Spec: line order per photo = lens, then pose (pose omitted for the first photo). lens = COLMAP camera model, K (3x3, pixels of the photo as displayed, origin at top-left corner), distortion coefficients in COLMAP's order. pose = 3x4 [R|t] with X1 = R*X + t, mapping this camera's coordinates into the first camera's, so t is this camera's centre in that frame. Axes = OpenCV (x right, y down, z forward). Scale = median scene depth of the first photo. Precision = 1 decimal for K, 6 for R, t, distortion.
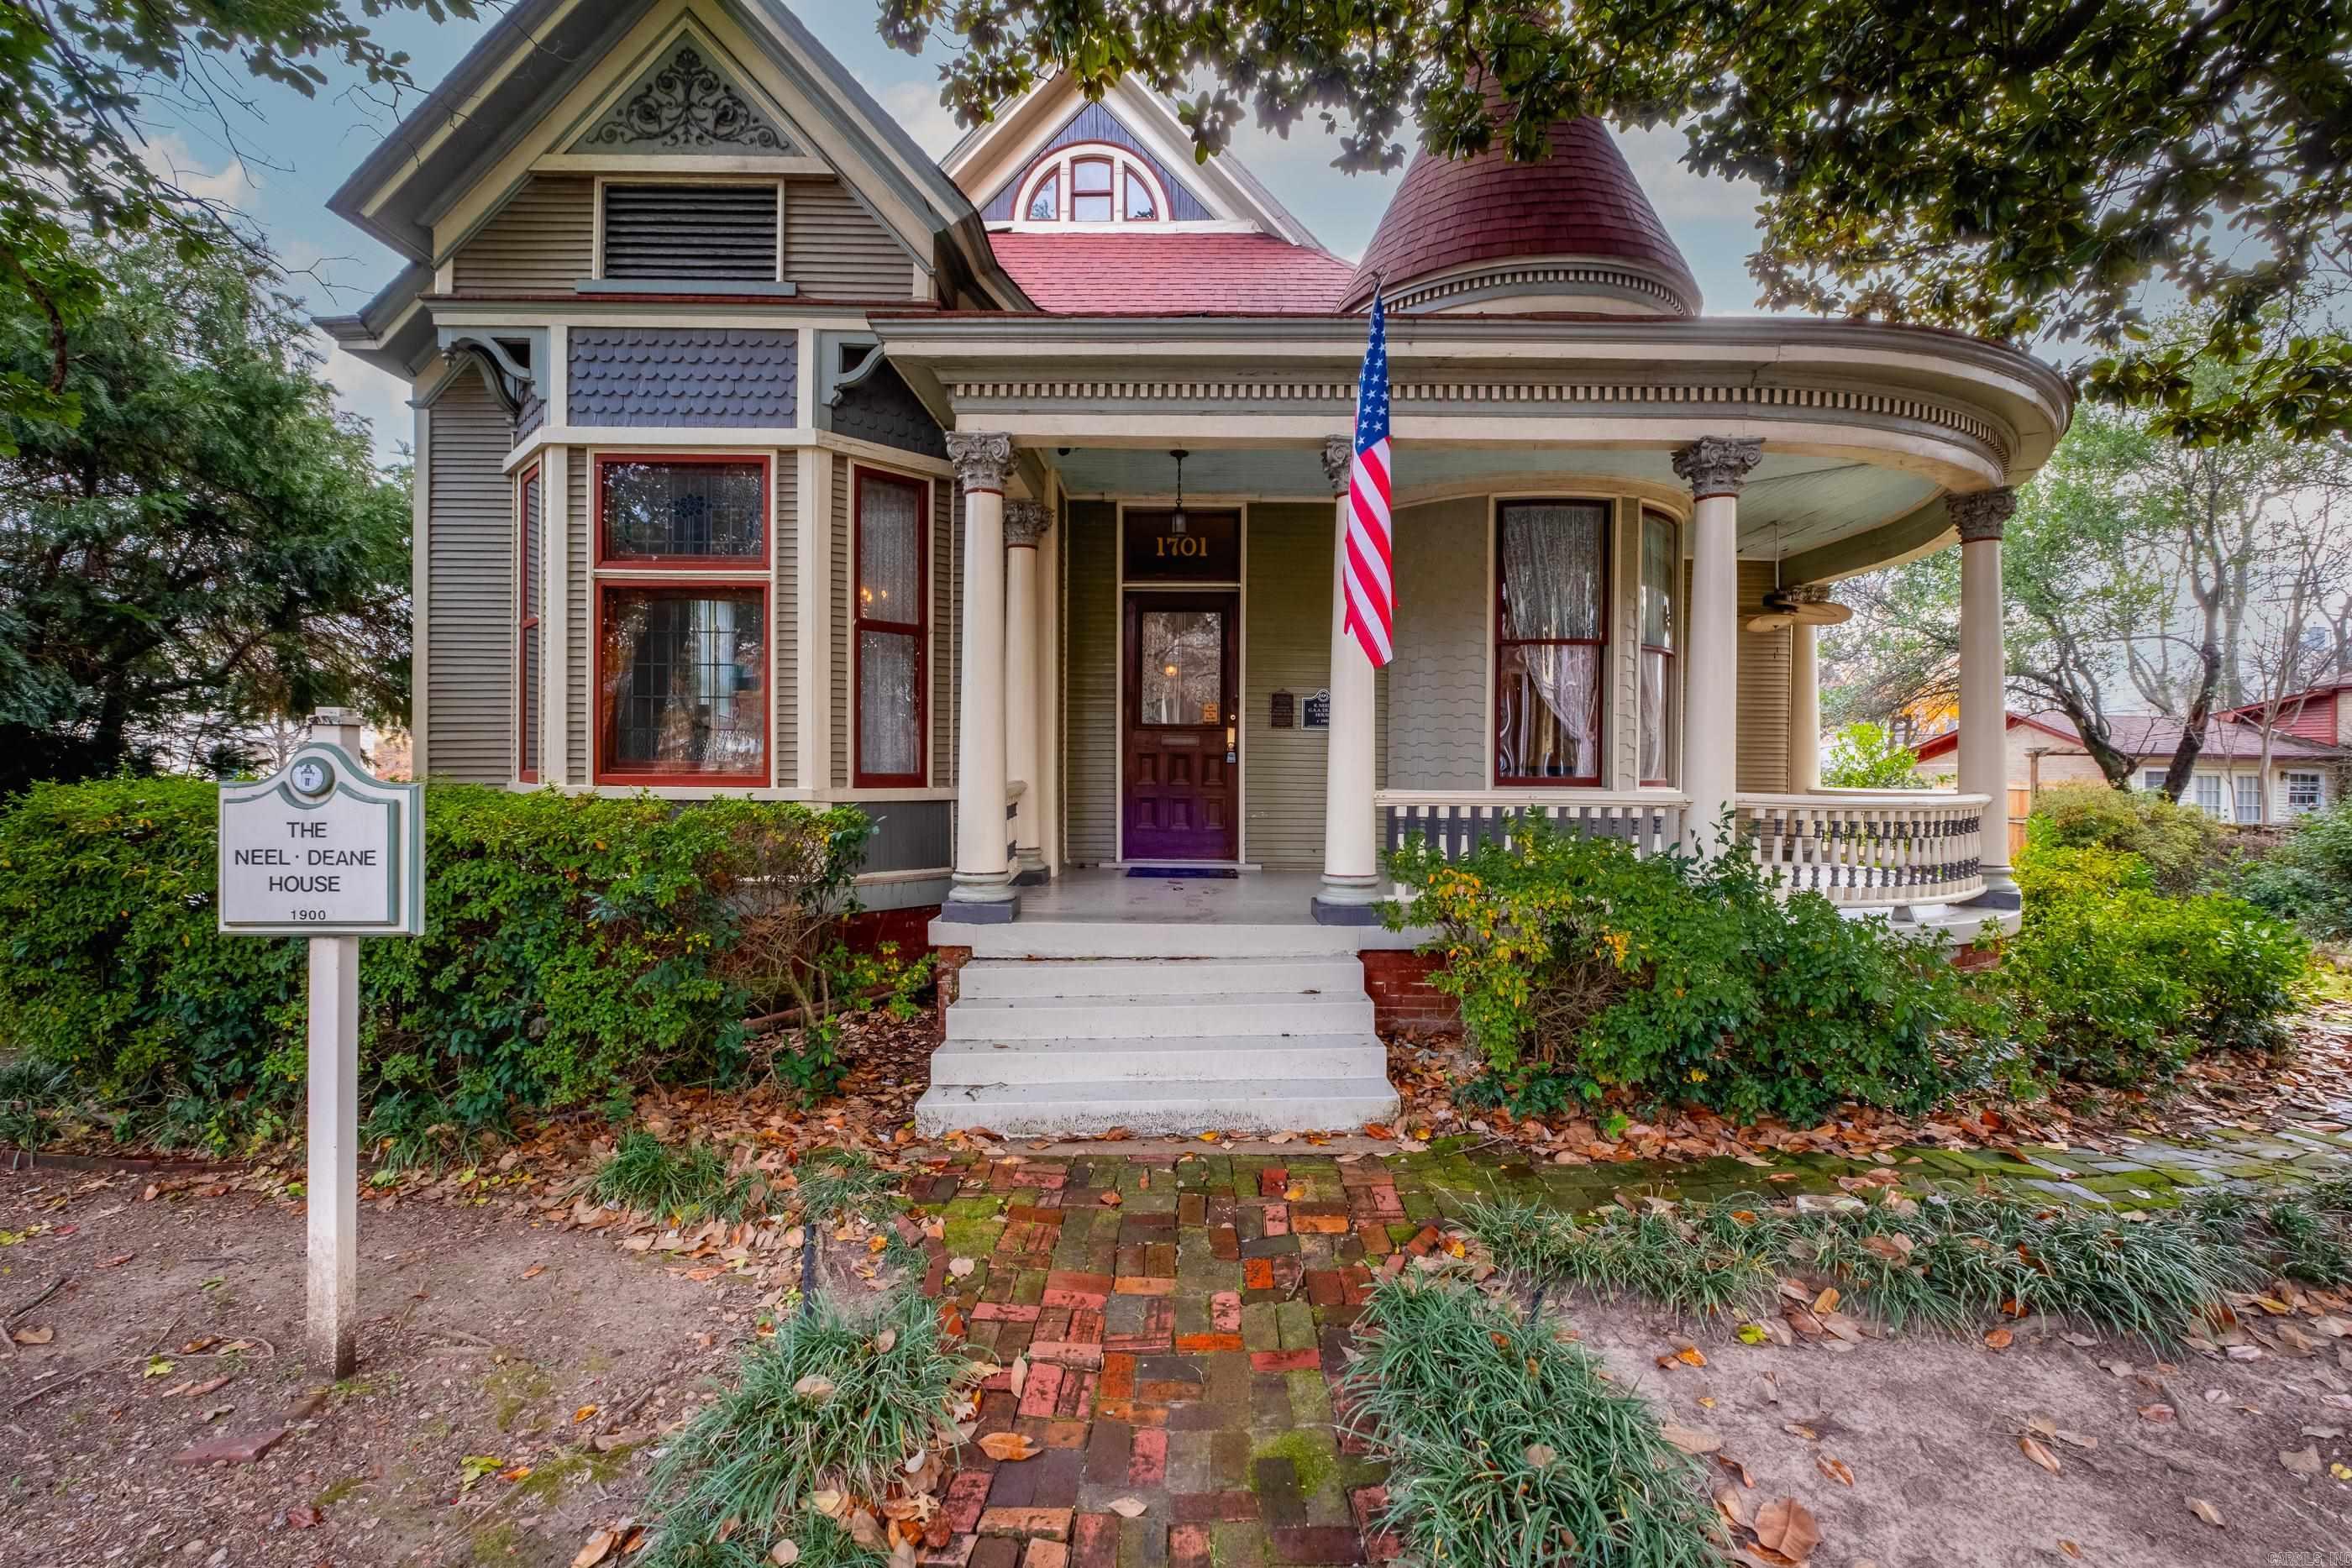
lens RADIAL K [[1007.2, 0, 1175.3], [0, 1007.2, 772.0], [0, 0, 1]] dist [-0.001965, -0.000993]
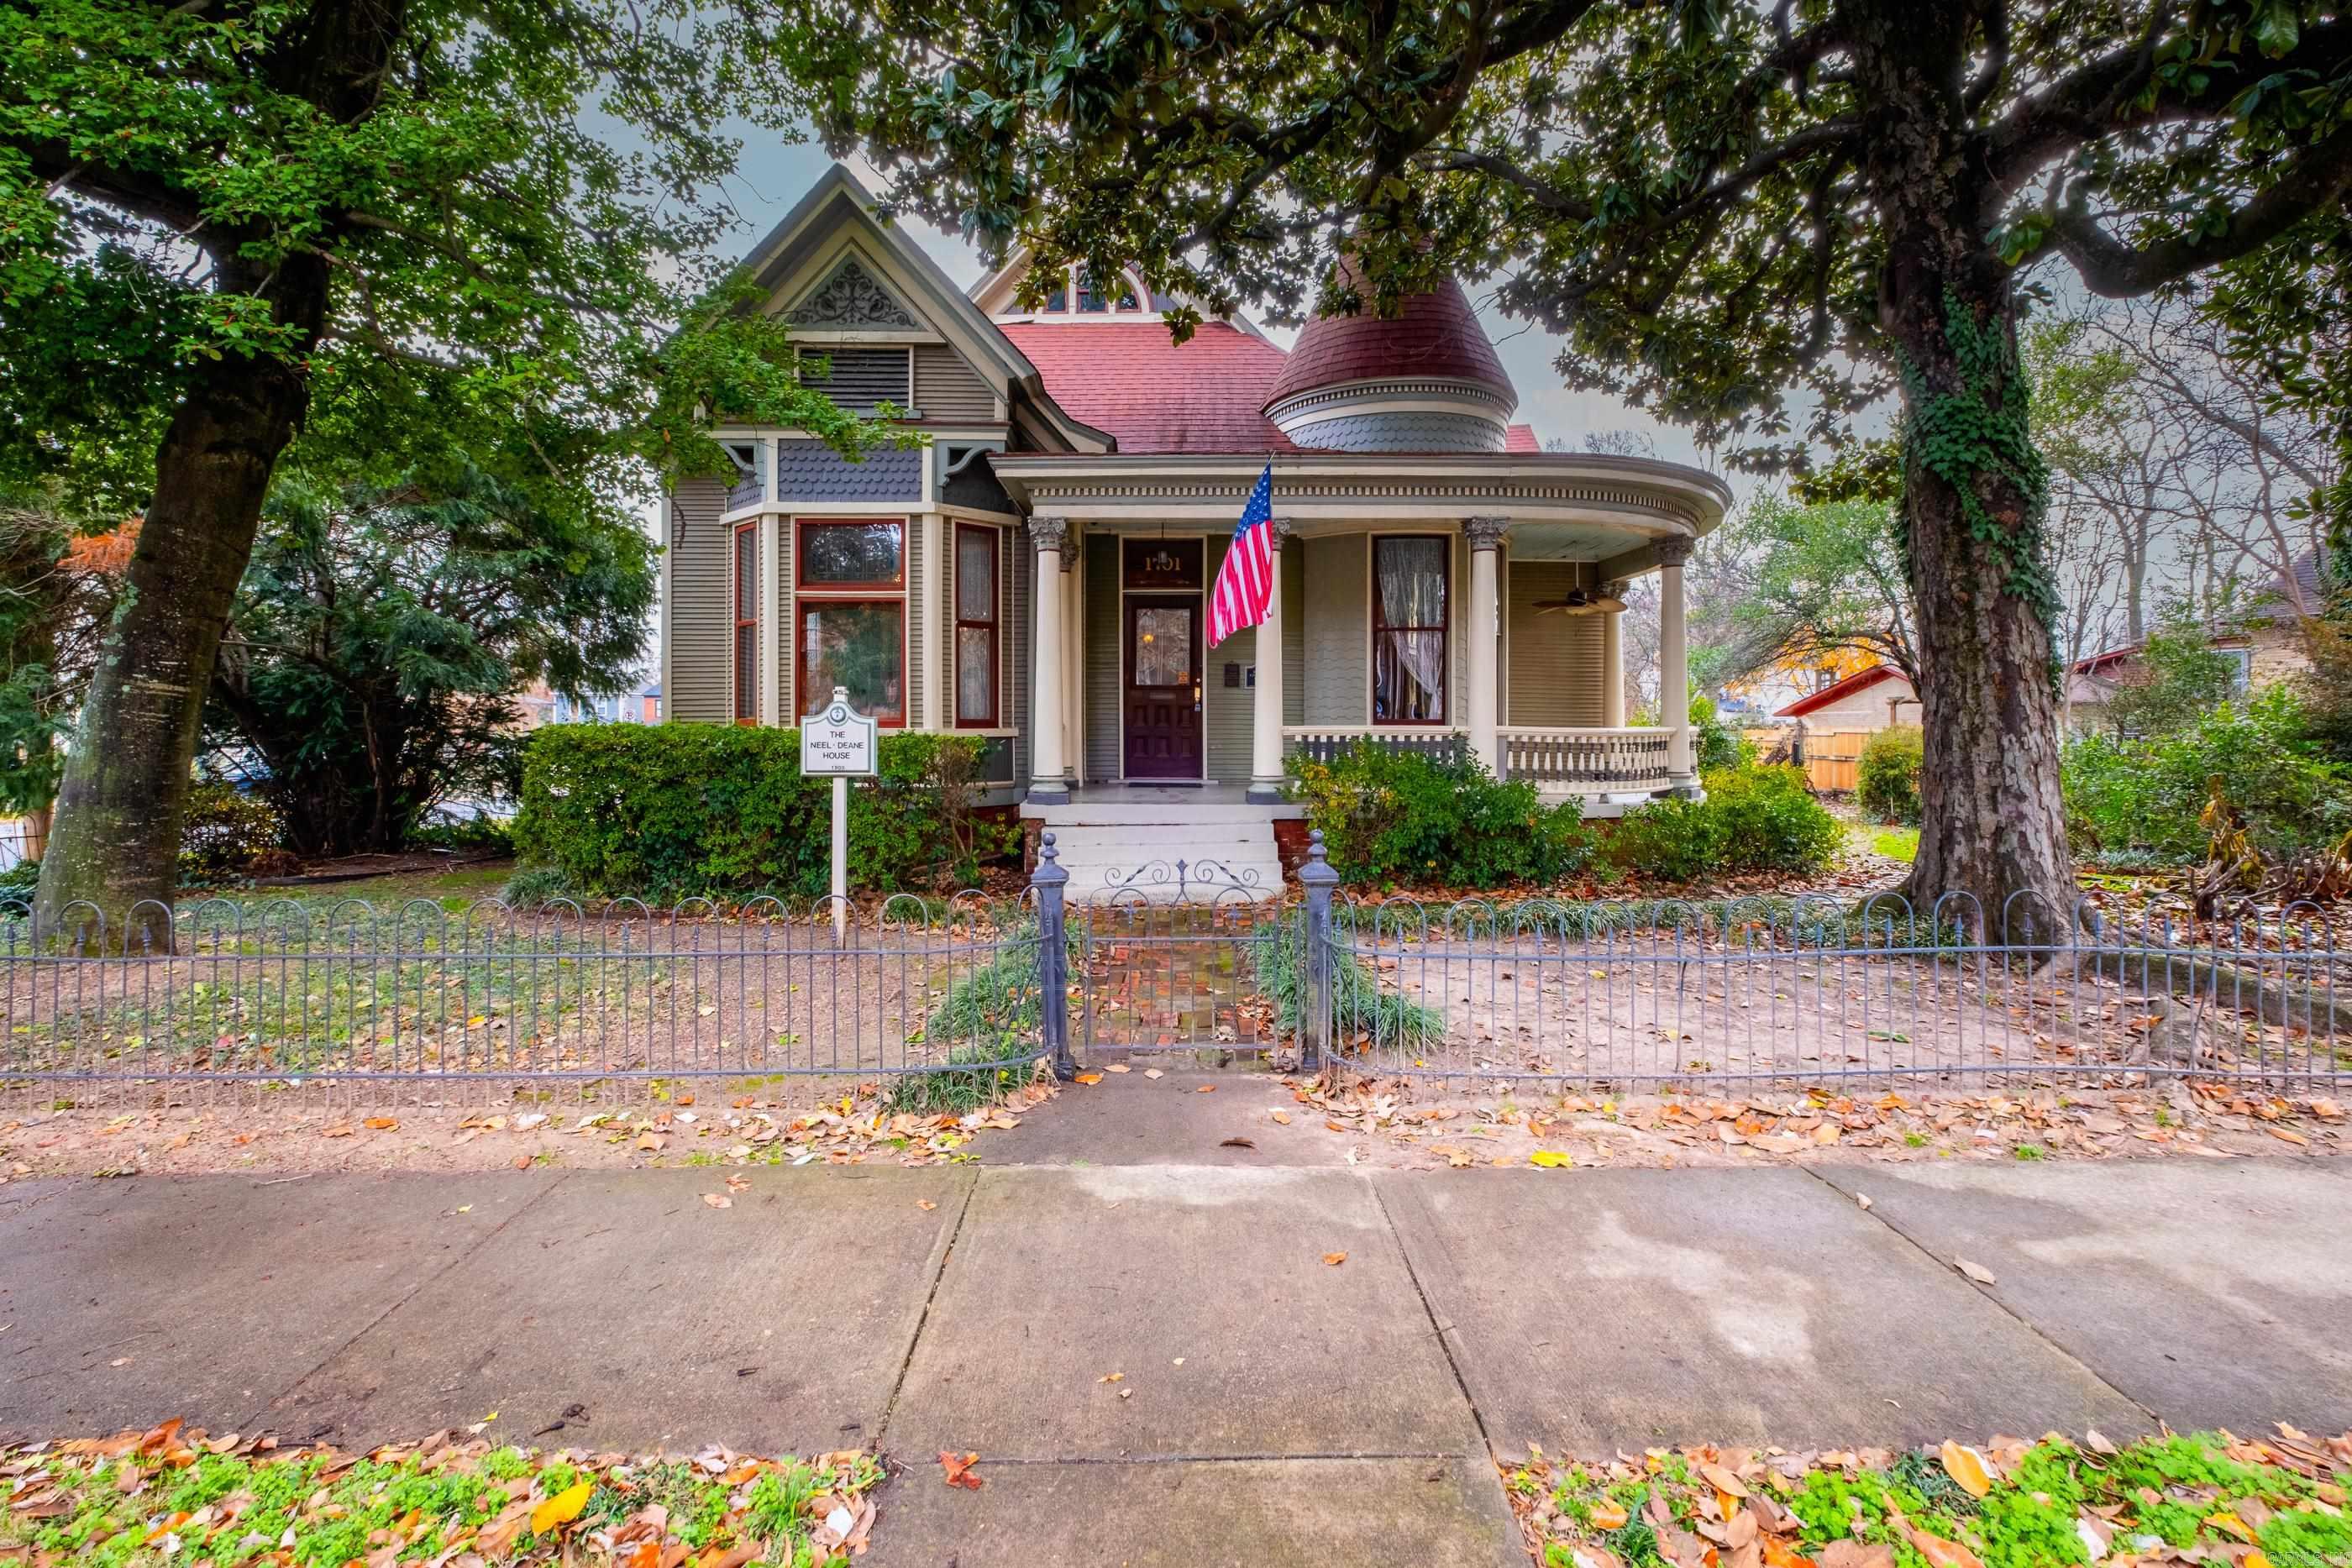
lens RADIAL K [[1065.8, 0, 1134.9], [0, 1065.8, 726.4], [0, 0, 1]] dist [0.000503, 0.000255]
pose [[0.999954, -0.006399, -0.007075, -0.030751], [0.006390, 0.999979, -0.001253, 0.017516], [0.007083, 0.001208, 0.999974, -0.679164]]
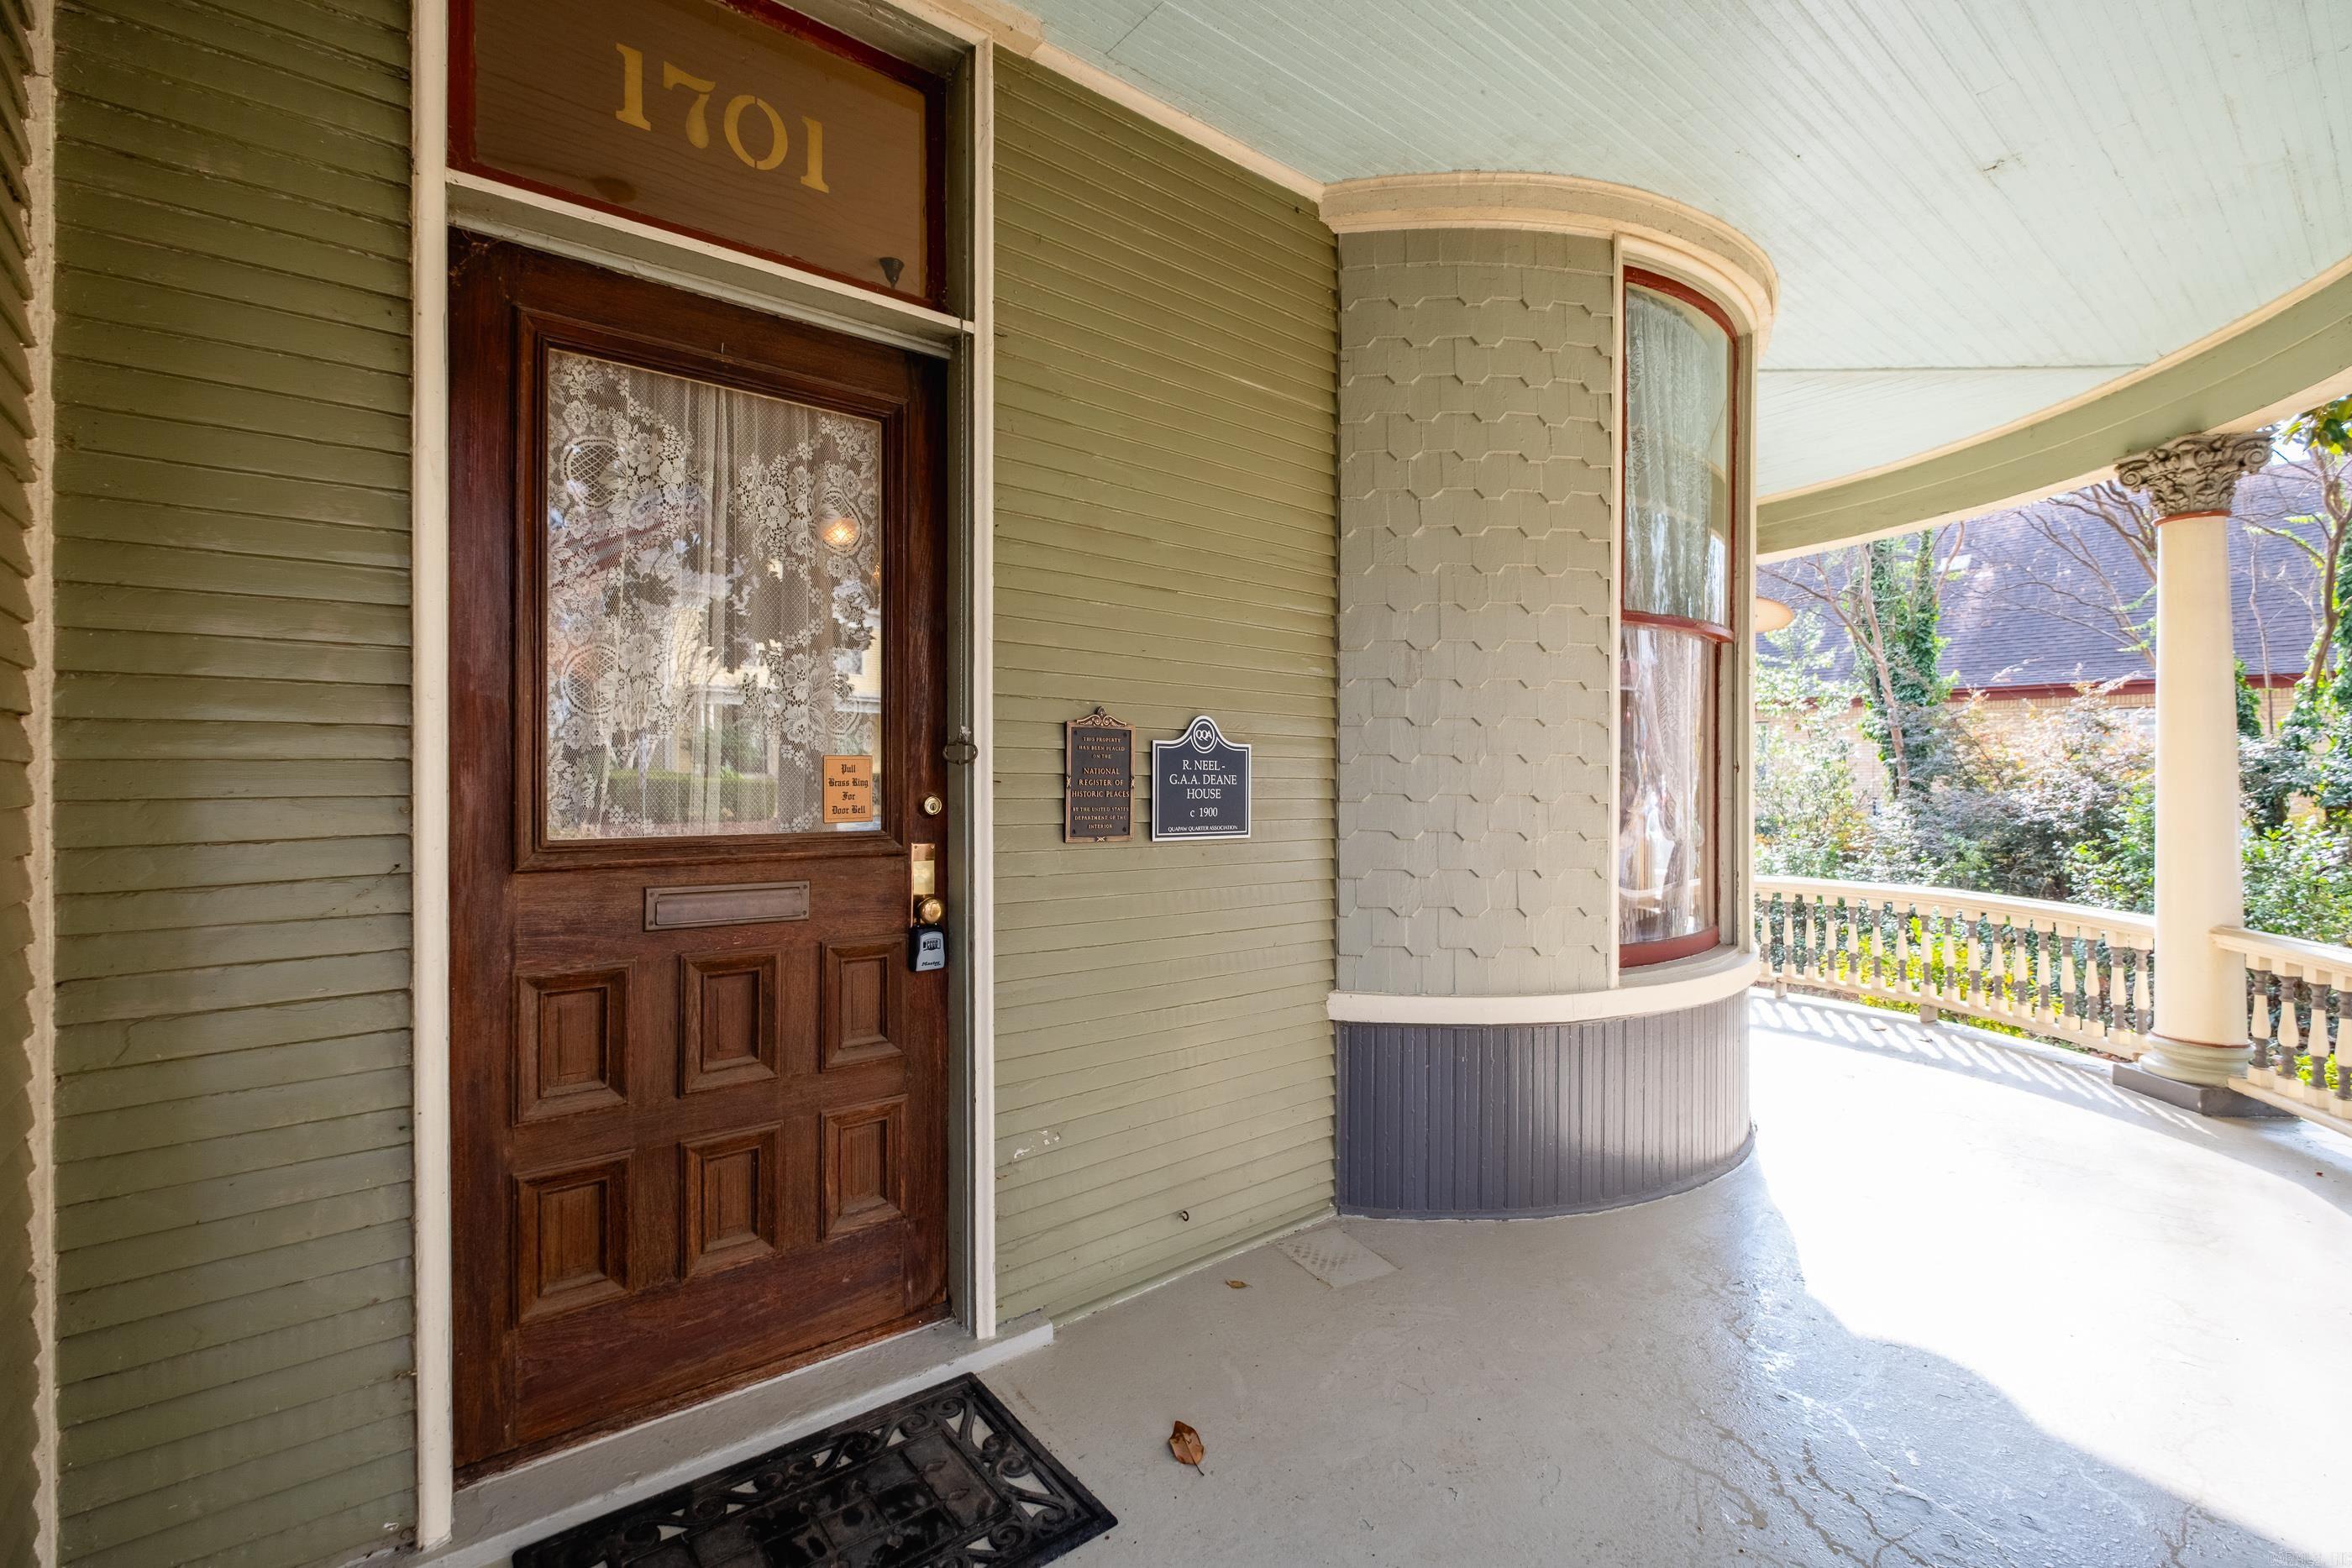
lens RADIAL K [[1007.2, 0, 1175.3], [0, 1007.2, 772.0], [0, 0, 1]] dist [-0.001965, -0.000993]
pose [[0.795733, -0.003531, 0.605638, -0.069683], [0.003750, 0.999993, 0.000903, -0.077502], [-0.605636, 0.001553, 0.795740, 0.902336]]
